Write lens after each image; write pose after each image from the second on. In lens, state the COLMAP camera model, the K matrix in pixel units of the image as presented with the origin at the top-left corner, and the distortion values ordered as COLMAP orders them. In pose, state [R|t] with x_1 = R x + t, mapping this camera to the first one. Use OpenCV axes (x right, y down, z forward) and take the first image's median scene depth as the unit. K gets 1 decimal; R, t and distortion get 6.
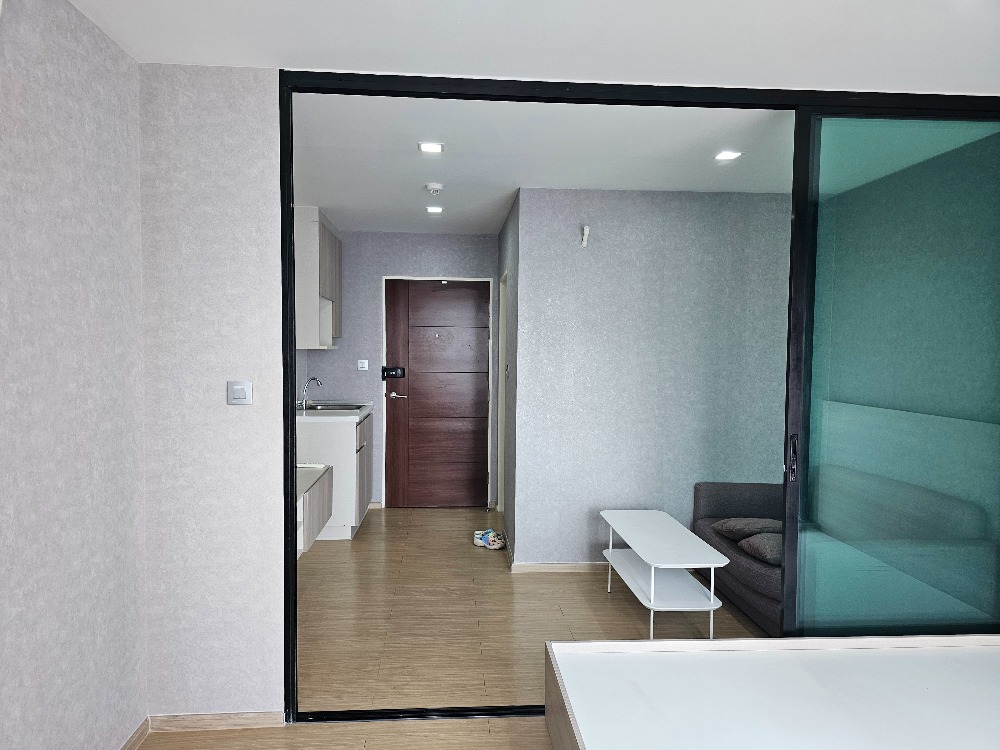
lens RADIAL K [[674.3, 0, 503.3], [0, 674.3, 377.9], [0, 0, 1]] dist [0.019197, -0.003212]
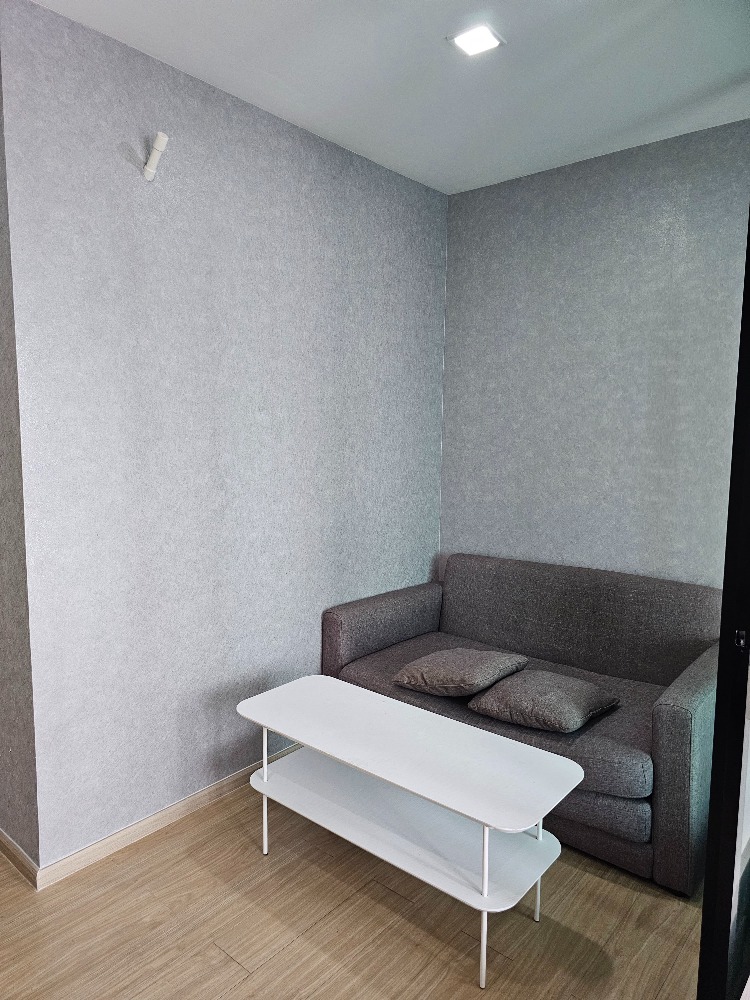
lens RADIAL K [[674.3, 0, 373.4], [0, 674.3, 501.8], [0, 0, 1]] dist [0.019197, -0.003212]
pose [[0.724794, -0.087959, 0.683328, -0.118070], [0.032123, 0.995053, 0.094012, -0.007237], [-0.688216, -0.046189, 0.724034, 0.540806]]
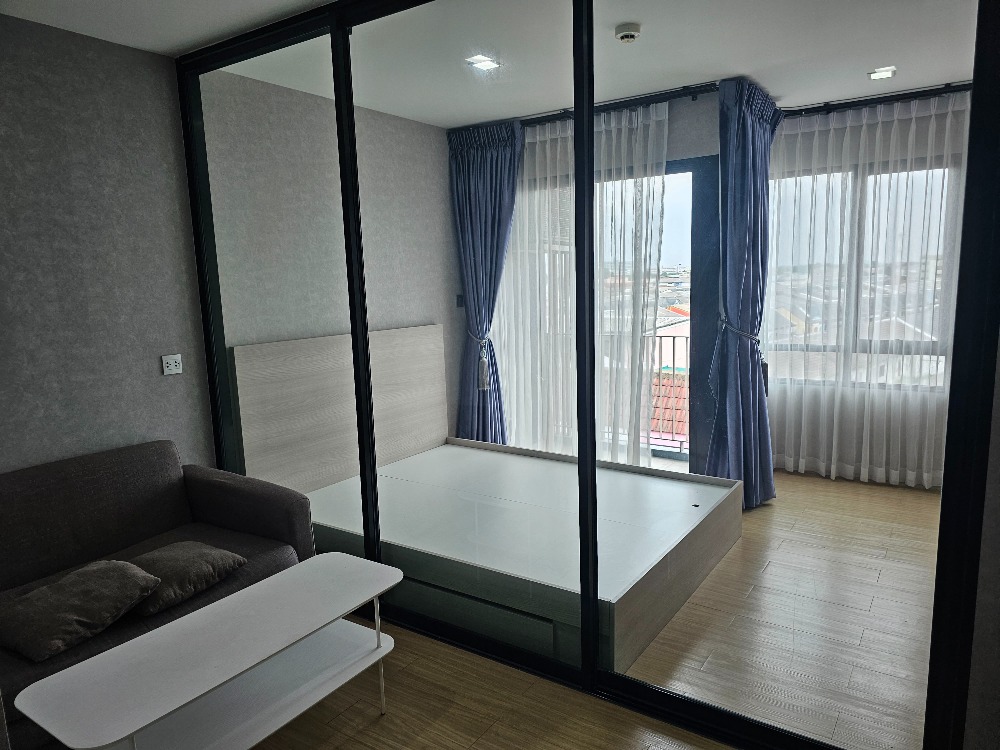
lens RADIAL K [[674.3, 0, 501.3], [0, 674.3, 374.9], [0, 0, 1]] dist [0.019197, -0.003212]
pose [[-0.778946, -0.084261, 0.621405, -0.216477], [0.035643, 0.983380, 0.178024, -0.048265], [-0.626078, 0.160820, -0.762997, 1.078343]]
